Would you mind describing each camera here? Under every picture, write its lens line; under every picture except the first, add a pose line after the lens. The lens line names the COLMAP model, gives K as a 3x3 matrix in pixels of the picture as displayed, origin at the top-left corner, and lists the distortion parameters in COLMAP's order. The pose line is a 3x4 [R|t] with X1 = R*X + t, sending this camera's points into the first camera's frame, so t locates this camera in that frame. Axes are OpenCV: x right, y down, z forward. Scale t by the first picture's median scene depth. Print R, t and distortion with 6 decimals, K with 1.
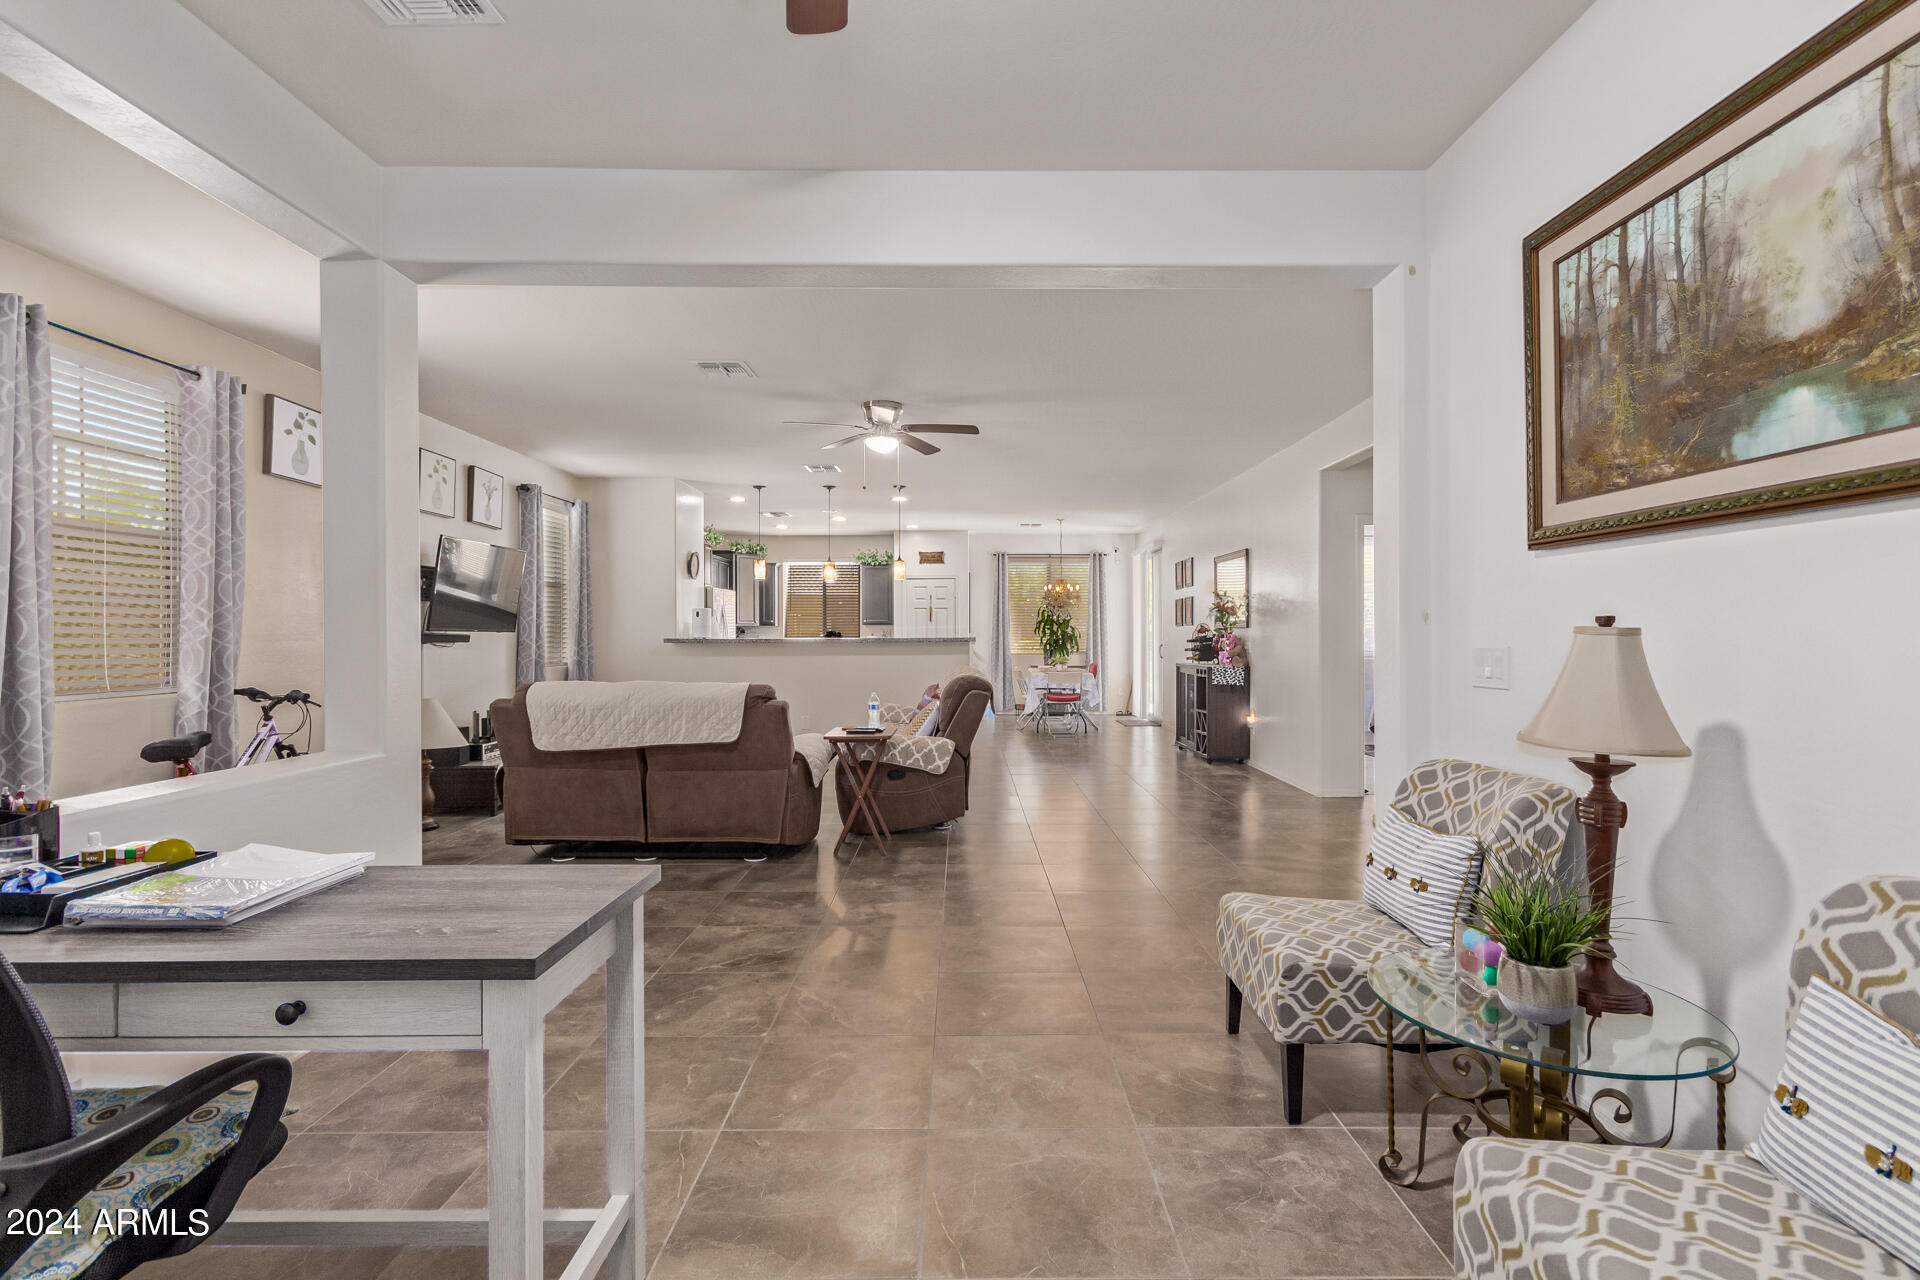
lens RADIAL K [[892.5, 0, 956.5], [0, 892.5, 632.3], [0, 0, 1]] dist [0.004533, 0.000690]
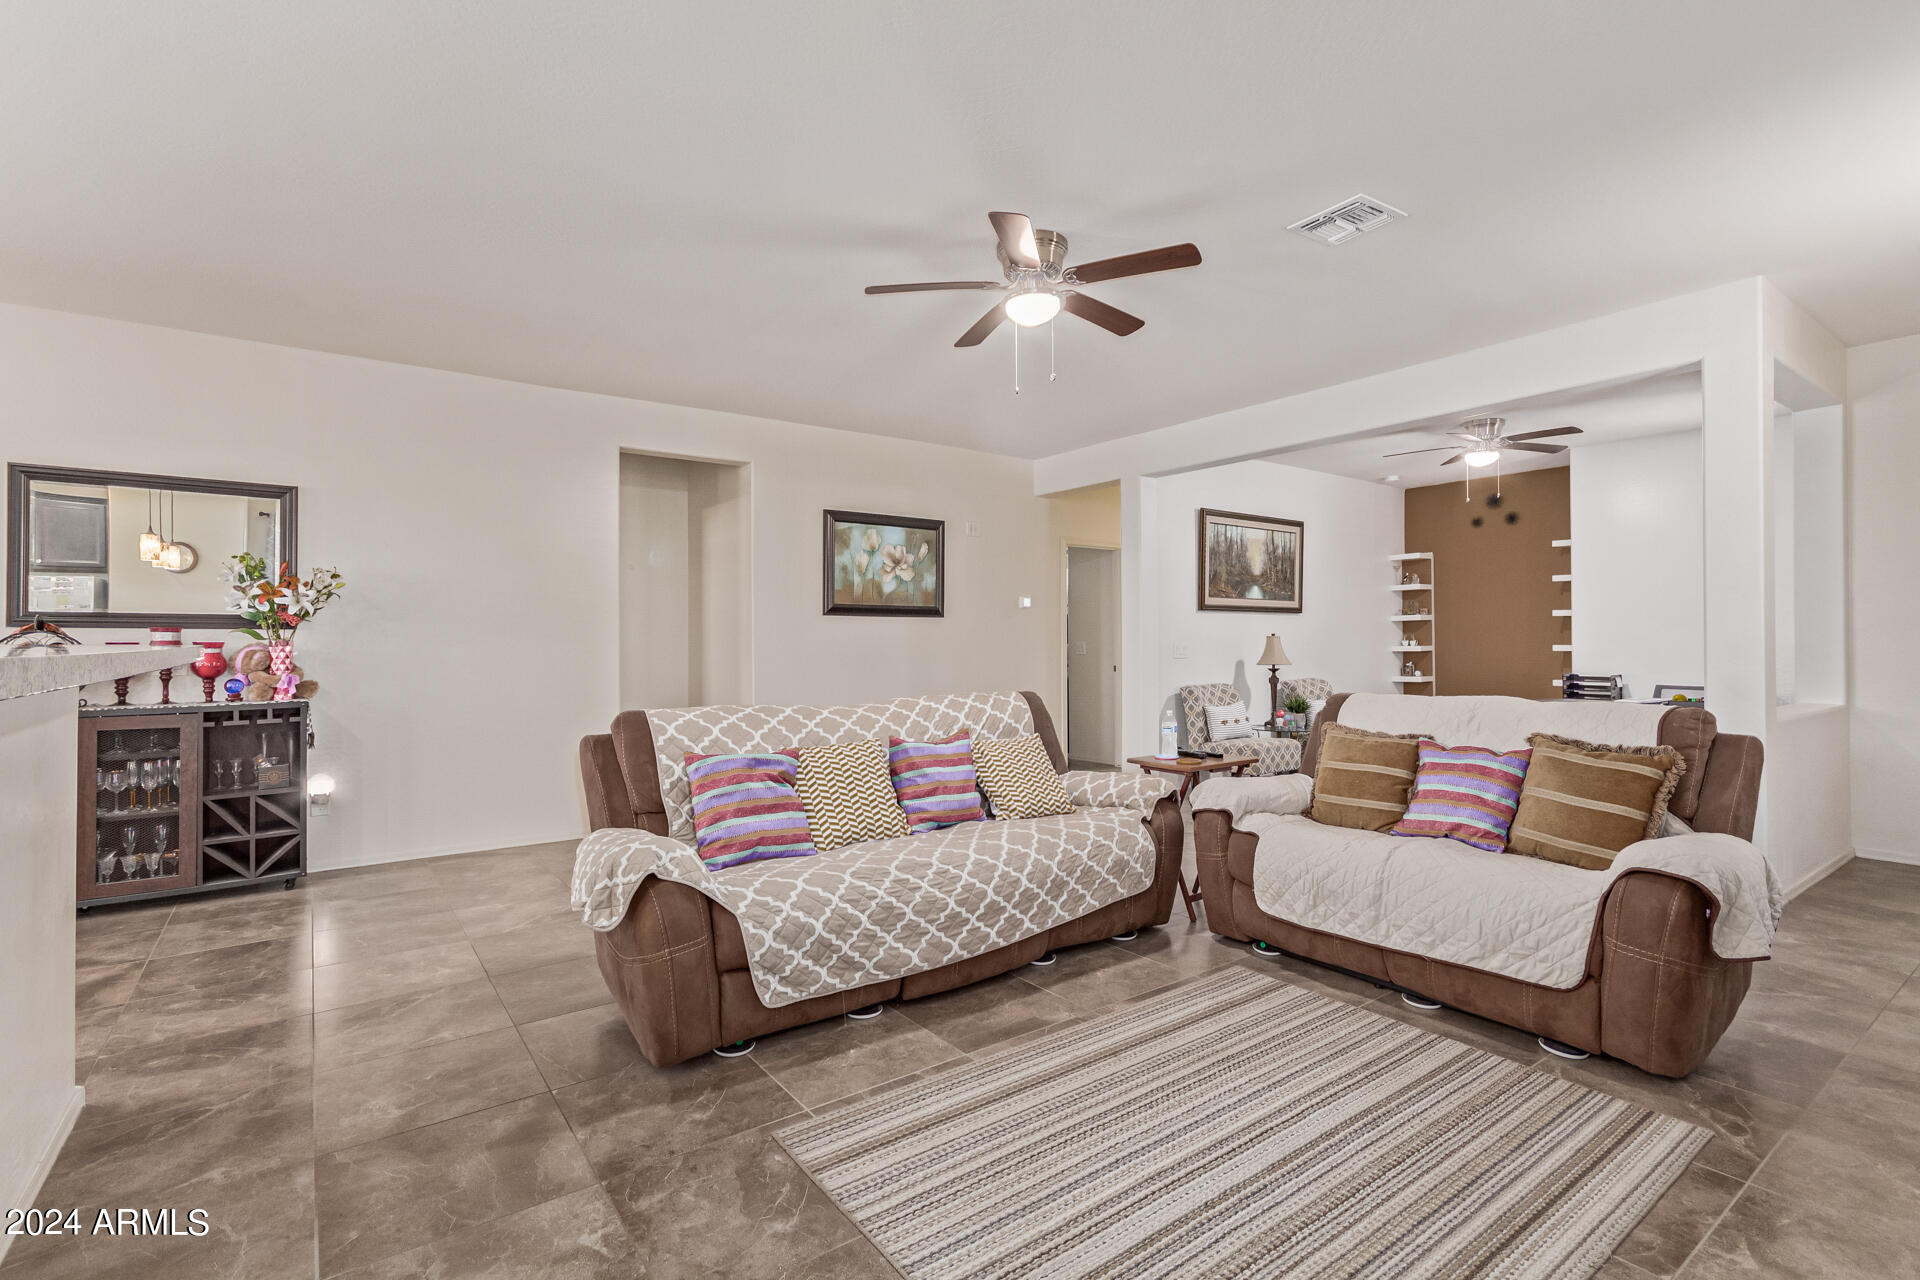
lens RADIAL K [[892.5, 0, 973.9], [0, 892.5, 631.3], [0, 0, 1]] dist [0.004533, 0.000690]
pose [[-0.608989, 0.010661, 0.793107, -1.556498], [0.001708, 0.999925, -0.012129, 0.017288], [-0.793177, -0.006032, -0.608961, 4.163986]]
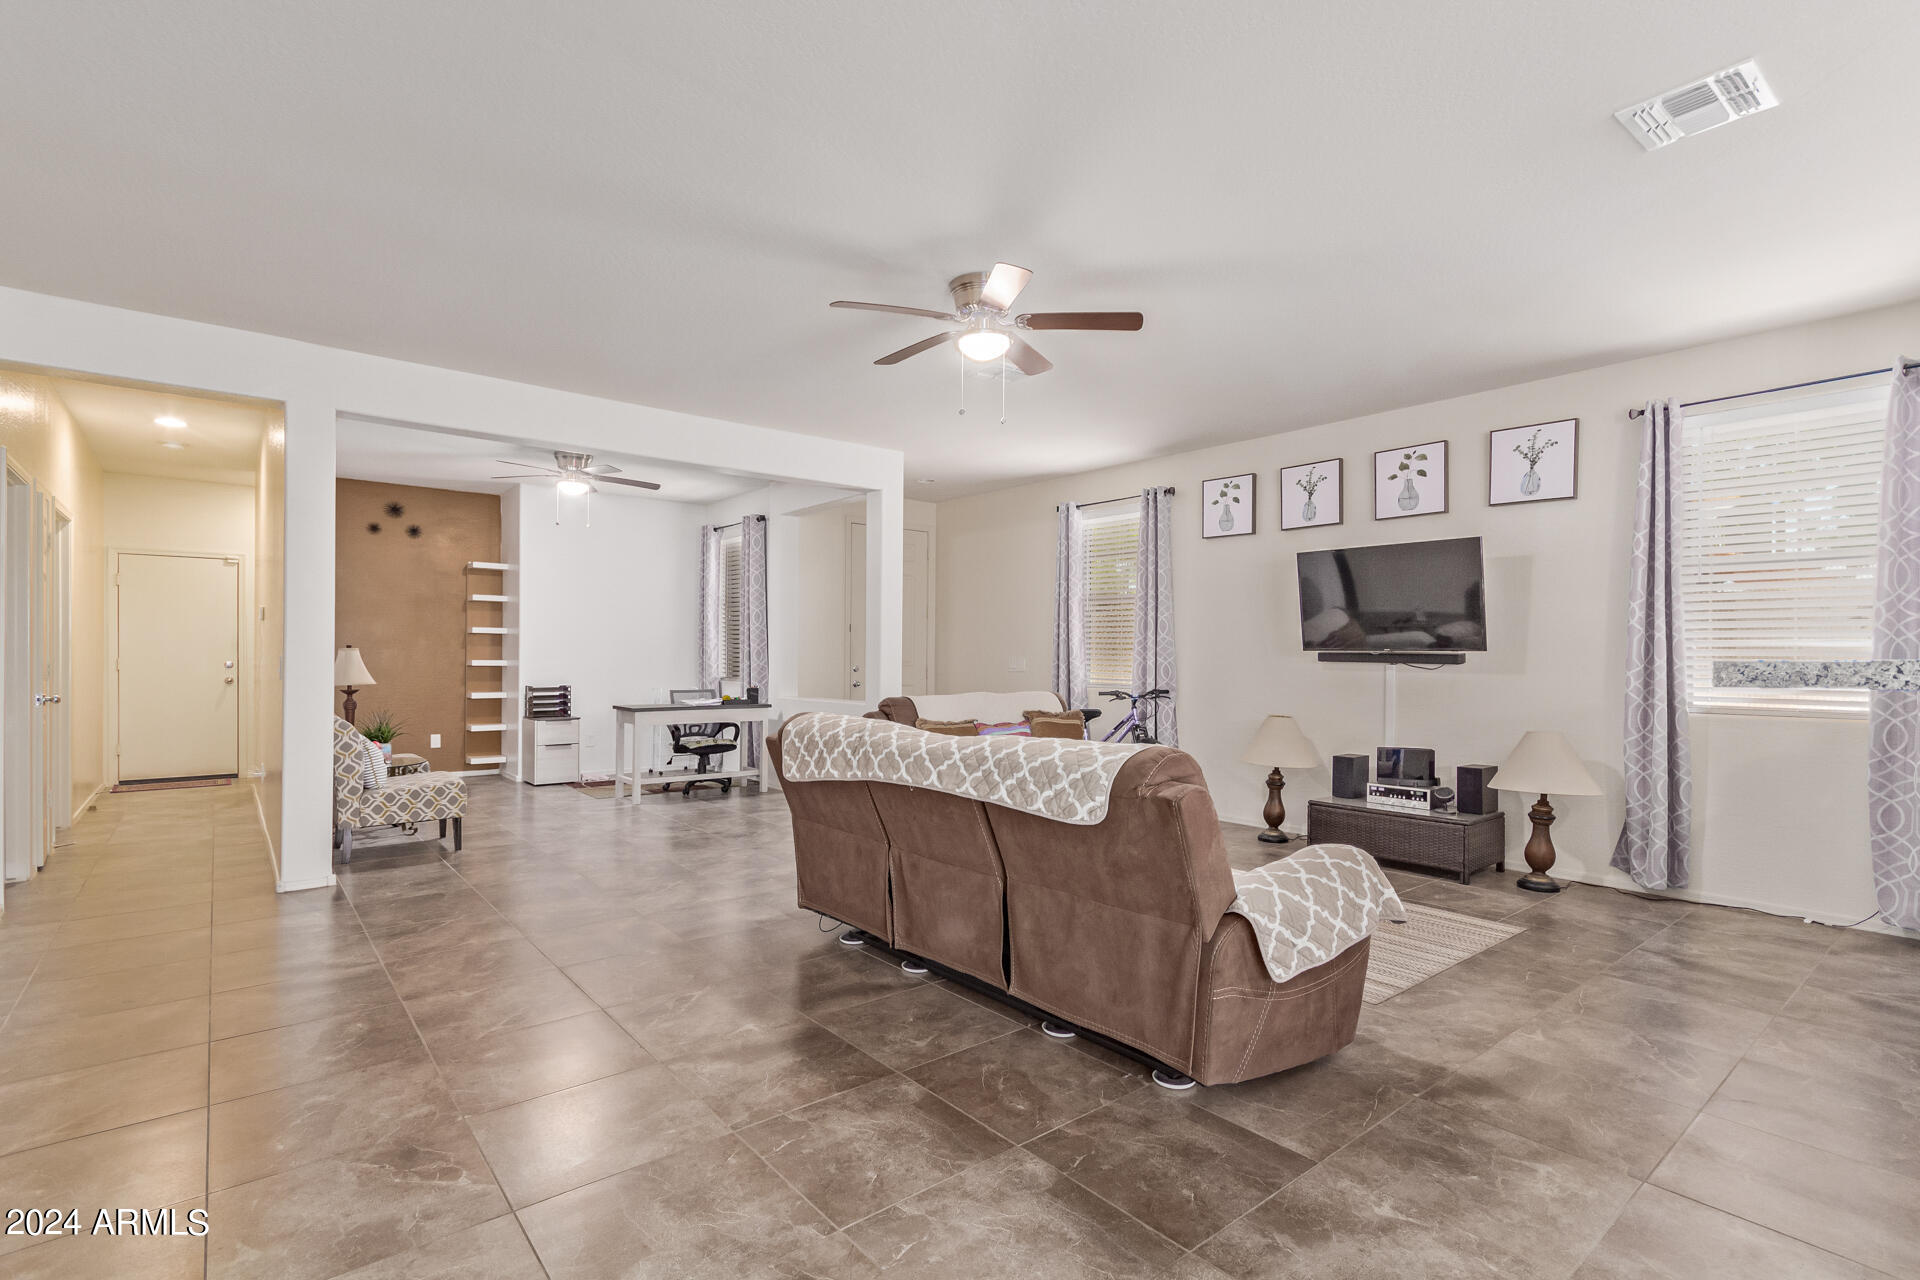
lens RADIAL K [[892.5, 0, 968.7], [0, 892.5, 656.5], [0, 0, 1]] dist [0.004533, 0.000690]
pose [[-0.763089, -0.002154, -0.646290, 0.995415], [-0.001269, 0.999998, -0.001835, 0.024872], [0.646293, -0.000580, -0.763089, 4.412993]]
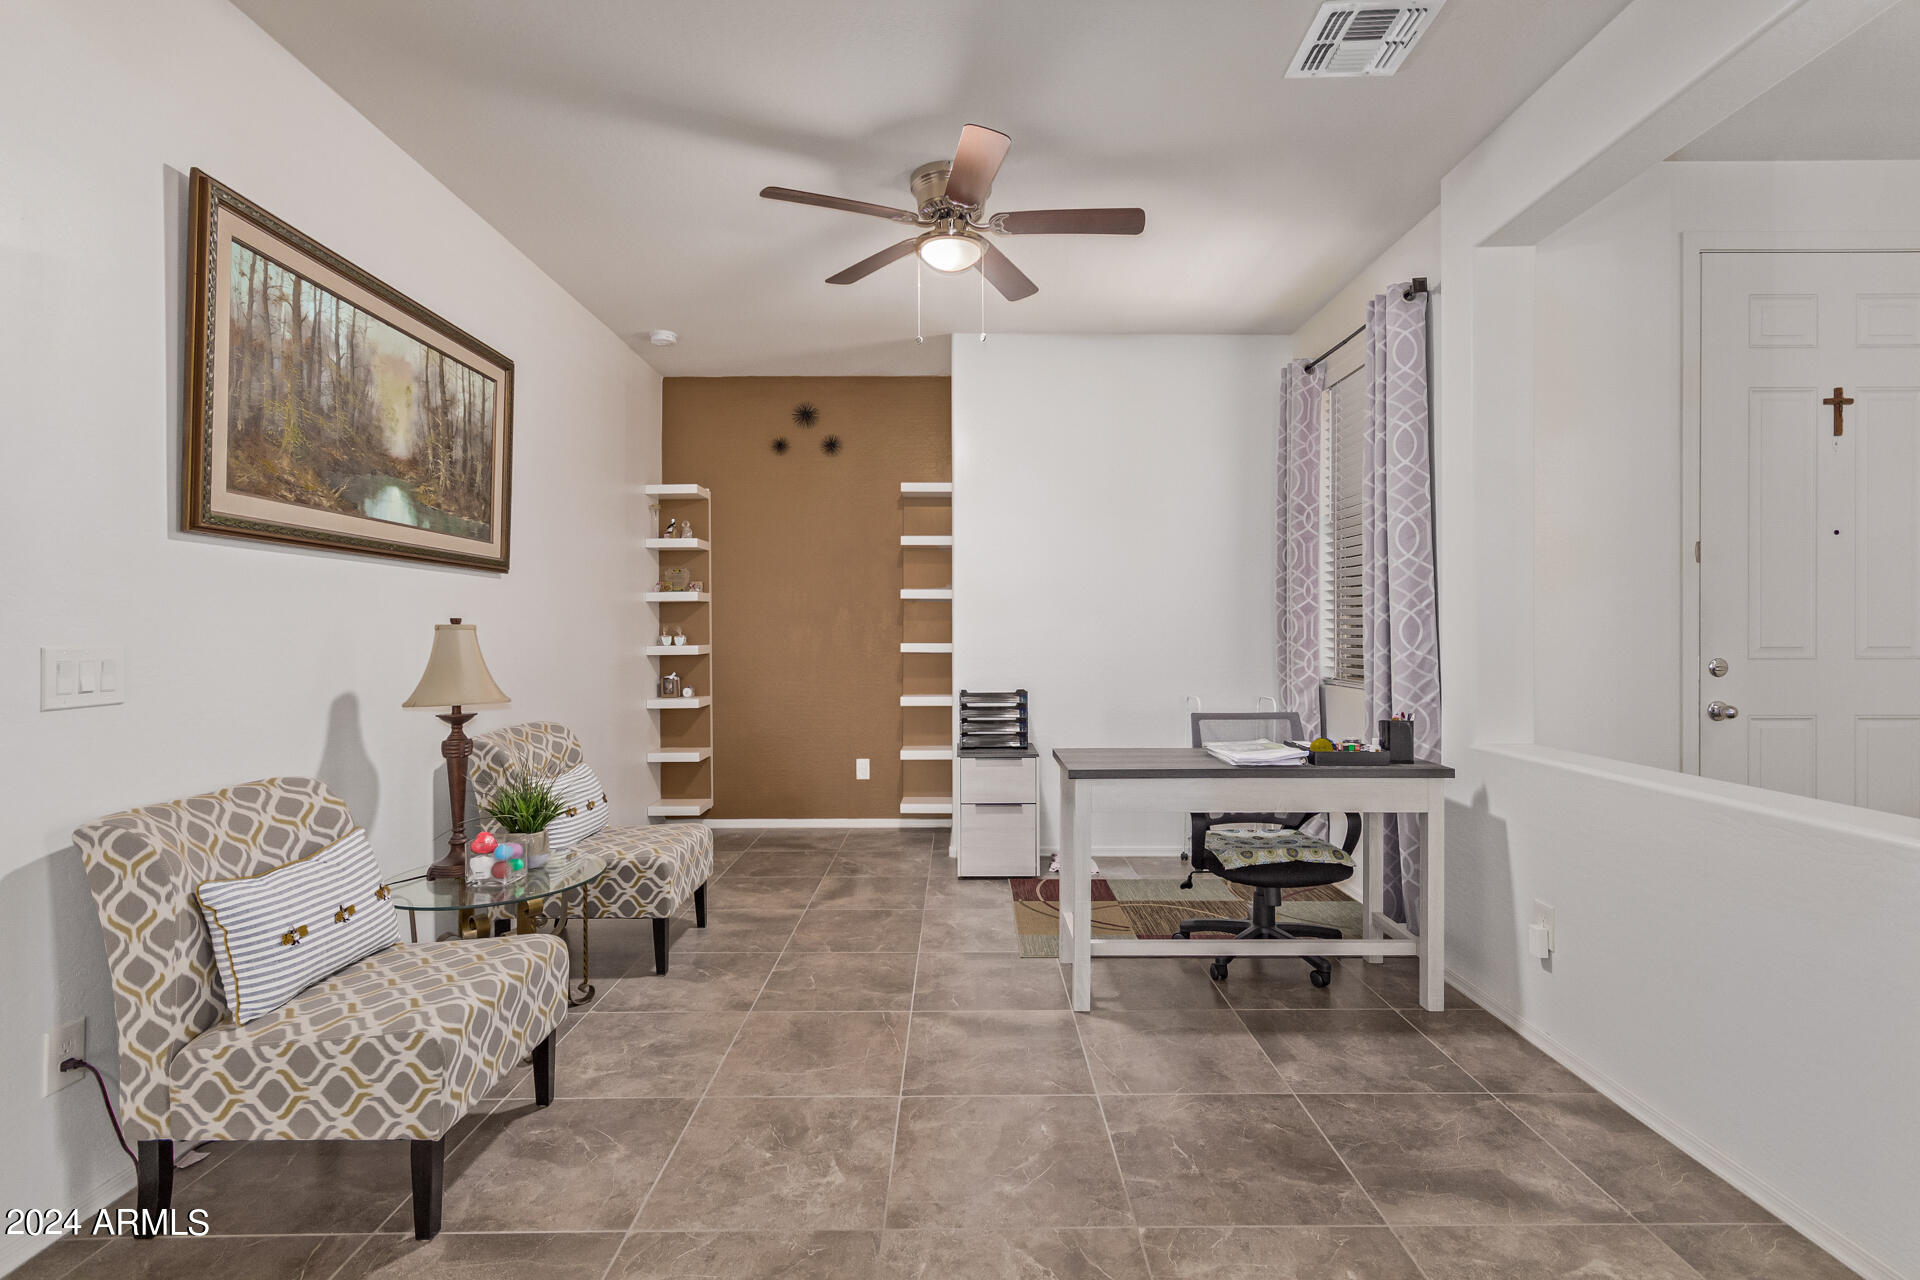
lens RADIAL K [[892.5, 0, 958.6], [0, 892.5, 630.1], [0, 0, 1]] dist [0.004533, 0.000690]
pose [[-0.999971, 0.005998, -0.004667, -0.105882], [0.006023, 0.999968, -0.005246, 0.013473], [0.004635, -0.005274, -0.999975, 2.241345]]
